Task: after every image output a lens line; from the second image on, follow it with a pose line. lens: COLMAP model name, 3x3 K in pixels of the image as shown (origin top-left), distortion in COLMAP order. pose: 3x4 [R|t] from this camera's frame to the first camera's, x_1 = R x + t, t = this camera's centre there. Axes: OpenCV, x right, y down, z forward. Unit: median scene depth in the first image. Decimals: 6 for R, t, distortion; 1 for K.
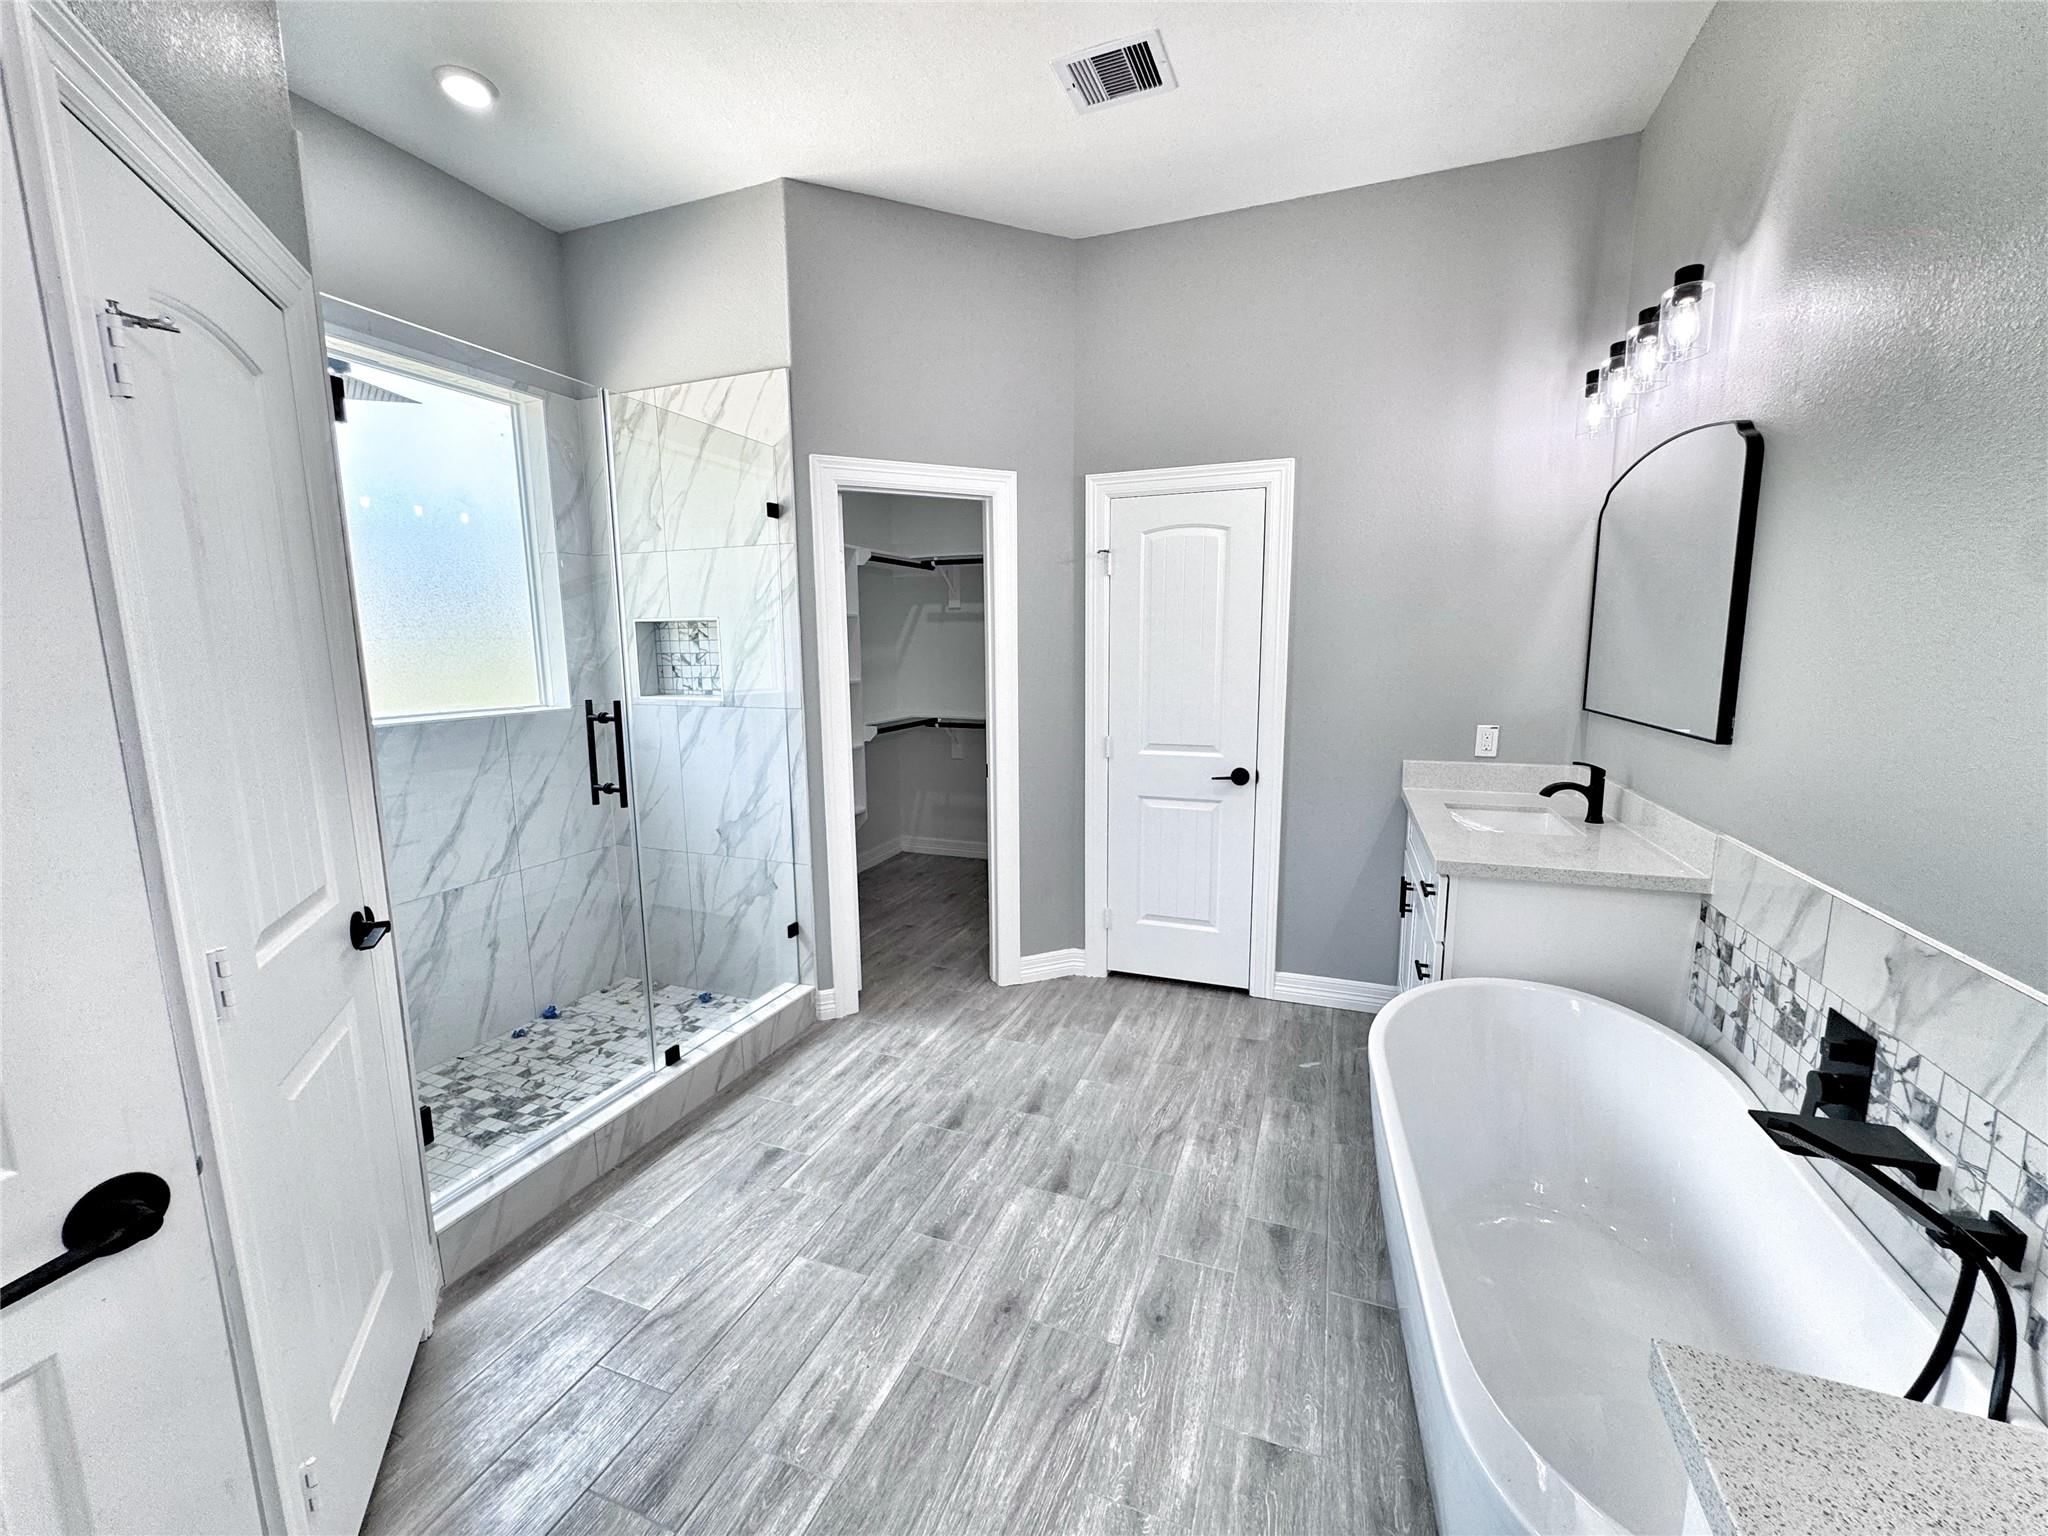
lens RADIAL K [[819.1, 0, 1025.1], [0, 819.1, 765.8], [0, 0, 1]] dist [-0.001989, 0.000450]
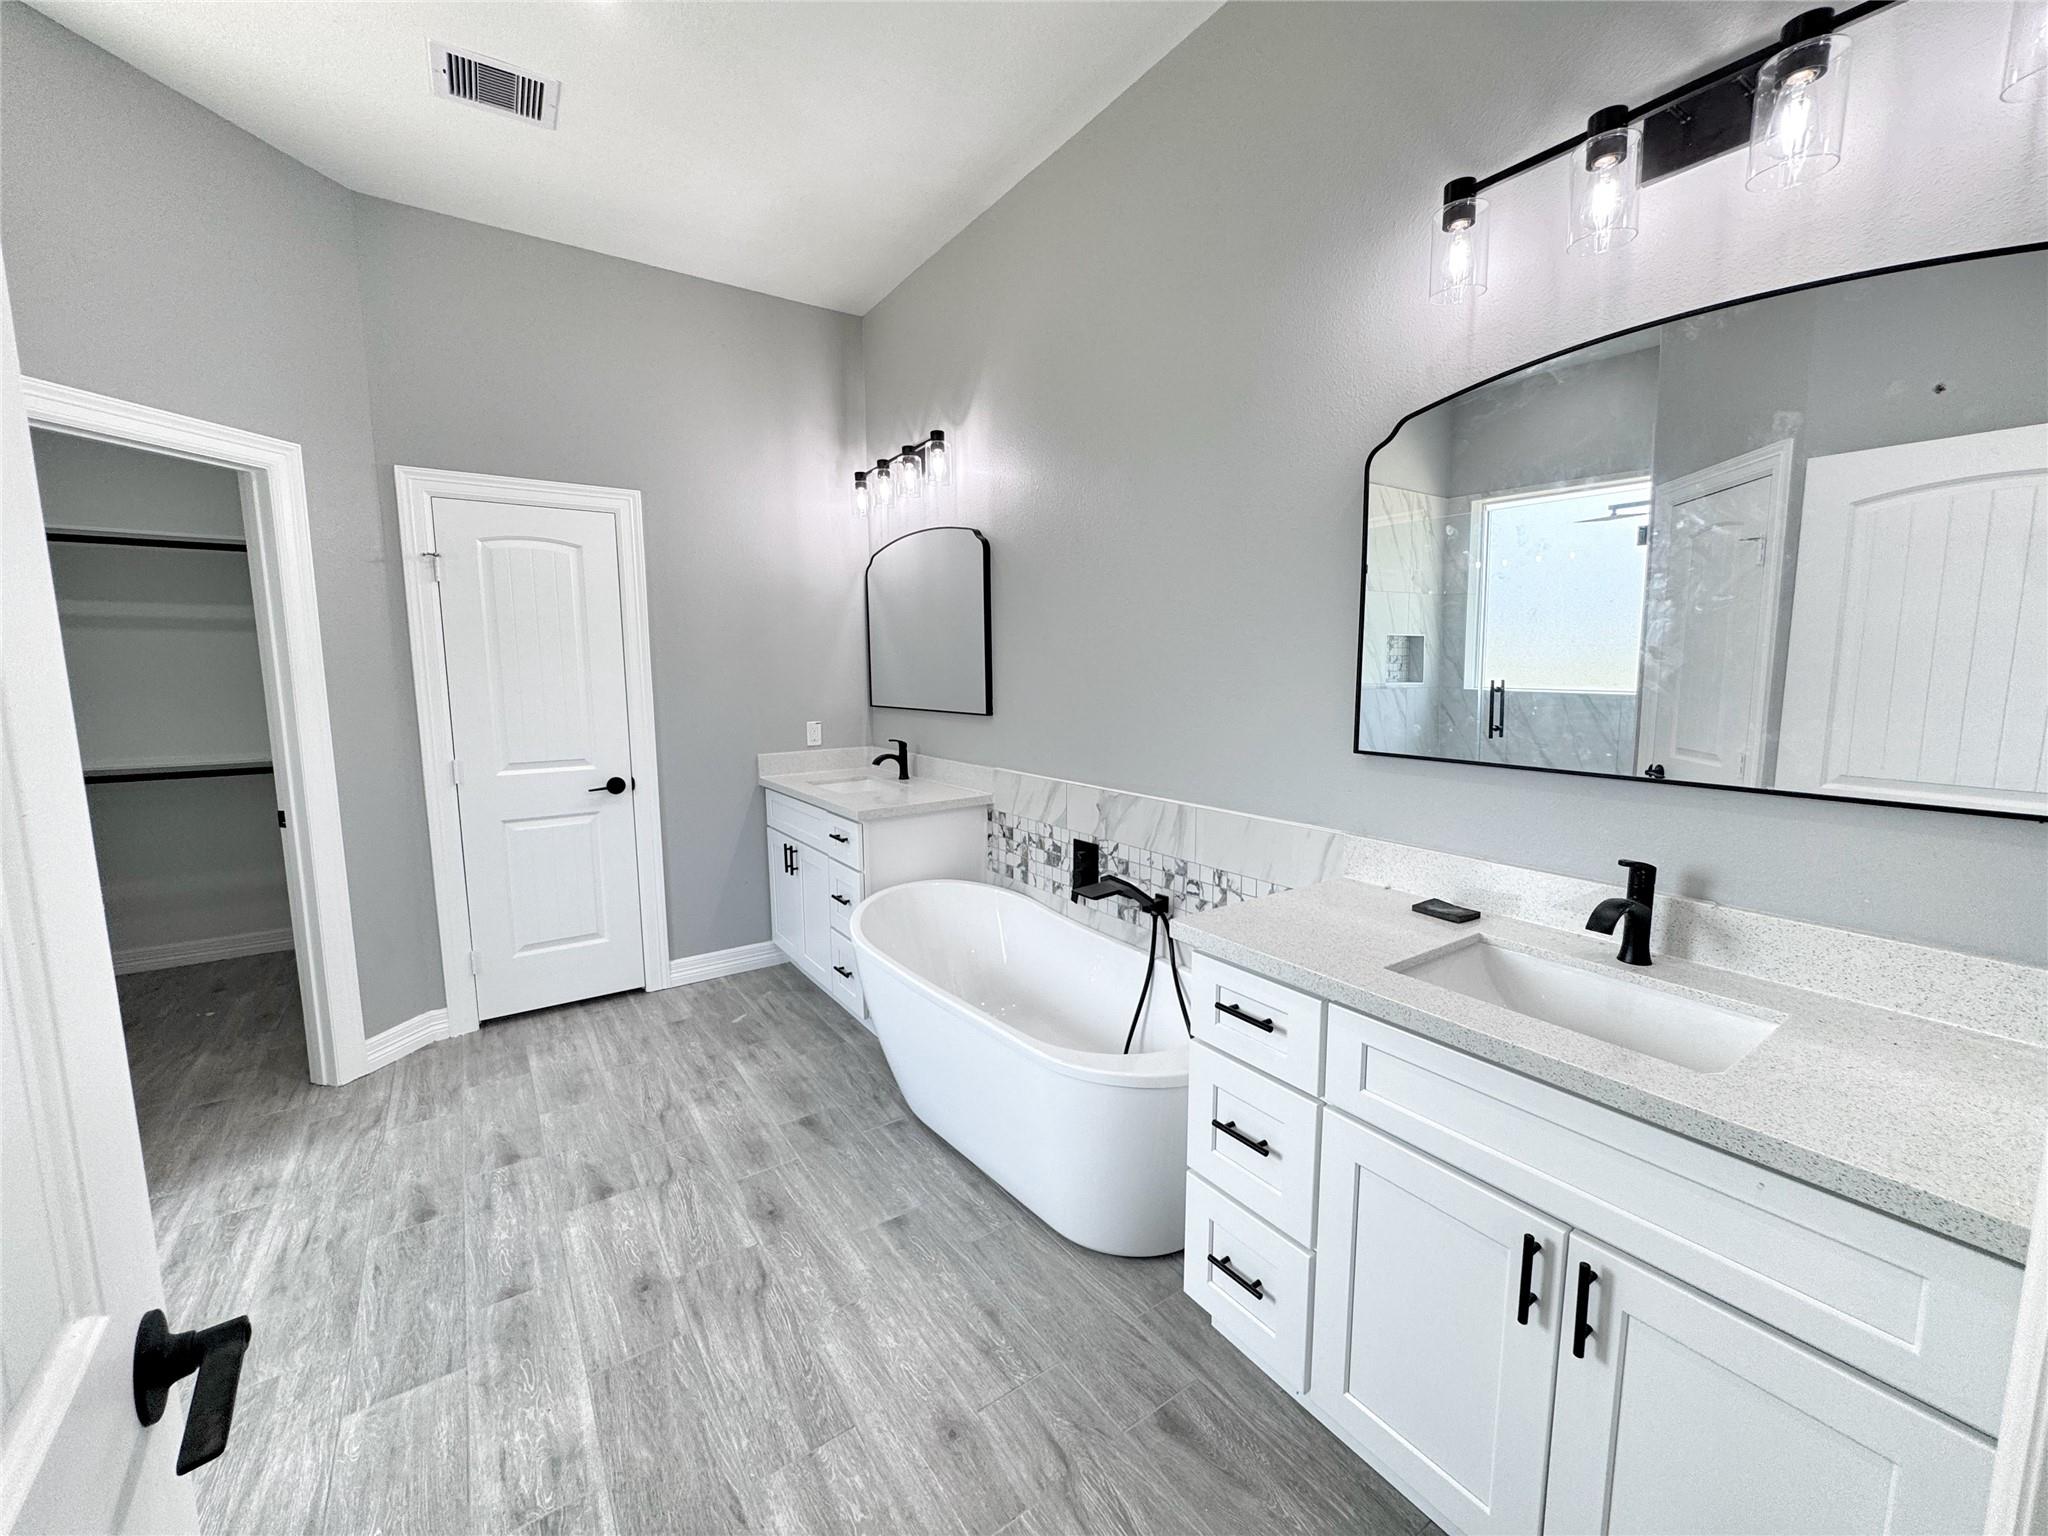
lens RADIAL K [[819.1, 0, 1025.1], [0, 819.1, 765.8], [0, 0, 1]] dist [-0.001989, 0.000450]
pose [[0.565505, -0.096387, 0.819093, -0.427964], [0.121883, 0.992009, 0.032586, 0.025609], [-0.815689, 0.081406, 0.572734, -0.034189]]
